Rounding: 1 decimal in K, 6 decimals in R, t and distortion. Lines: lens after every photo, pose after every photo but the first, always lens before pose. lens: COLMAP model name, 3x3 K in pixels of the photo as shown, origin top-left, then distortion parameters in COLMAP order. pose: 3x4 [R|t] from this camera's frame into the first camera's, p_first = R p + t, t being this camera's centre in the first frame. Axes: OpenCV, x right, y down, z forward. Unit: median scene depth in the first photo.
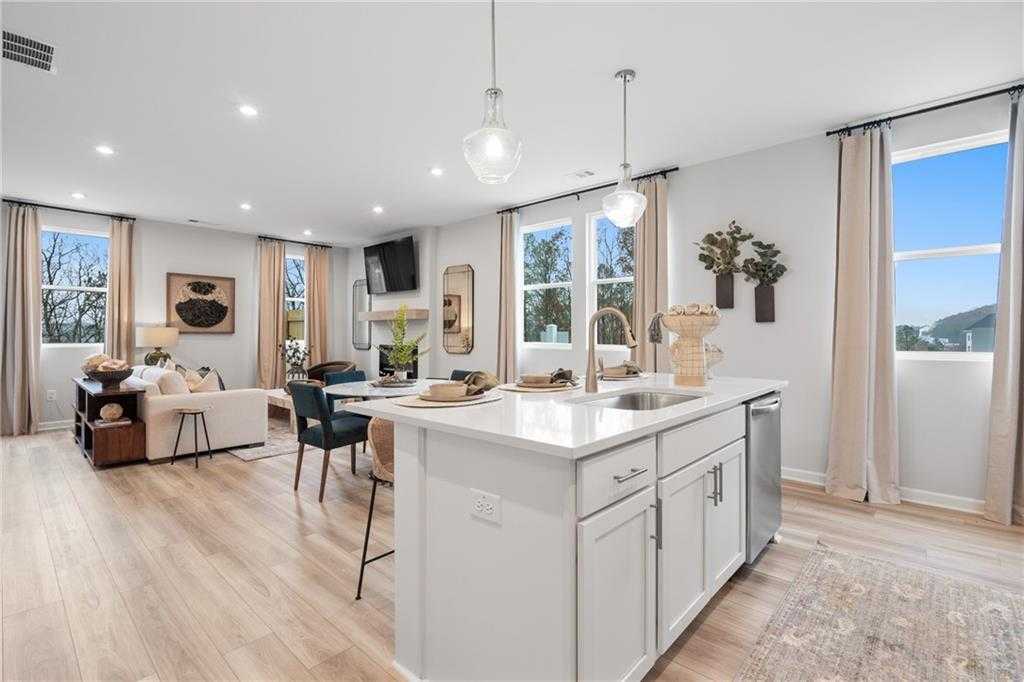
lens RADIAL K [[467.5, 0, 514.0], [0, 467.5, 333.9], [0, 0, 1]] dist [0.012994, -0.000592]
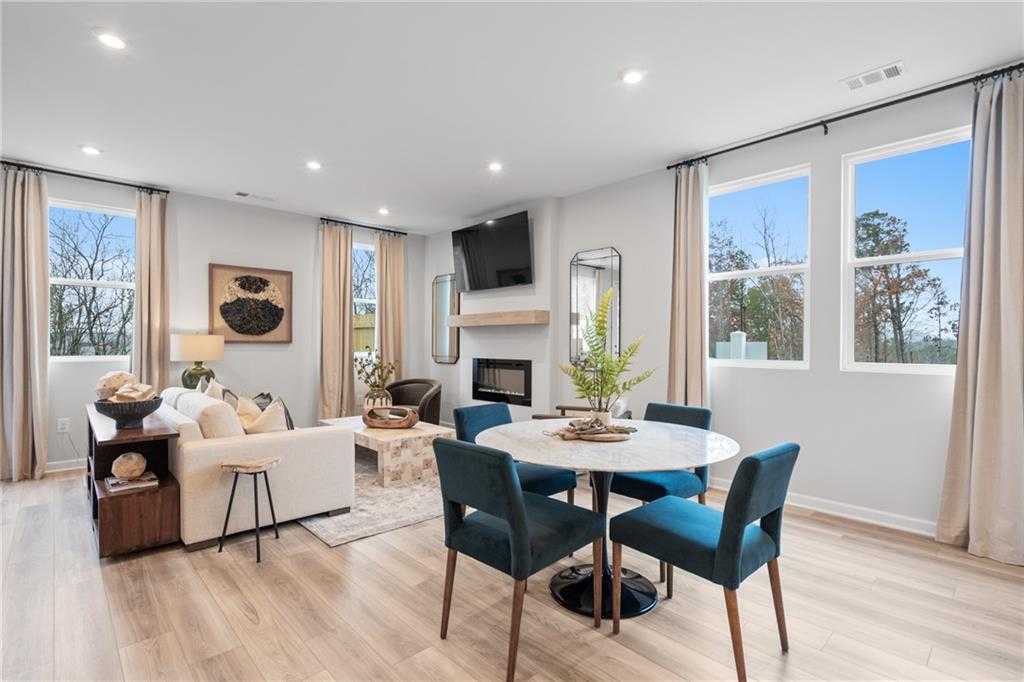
lens RADIAL K [[467.5, 0, 507.6], [0, 467.5, 348.9], [0, 0, 1]] dist [0.012994, -0.000592]
pose [[0.997779, 0.002788, -0.066554, -0.222111], [-0.001978, 0.999923, 0.012241, -0.001823], [0.066583, -0.012082, 0.997708, 0.295669]]
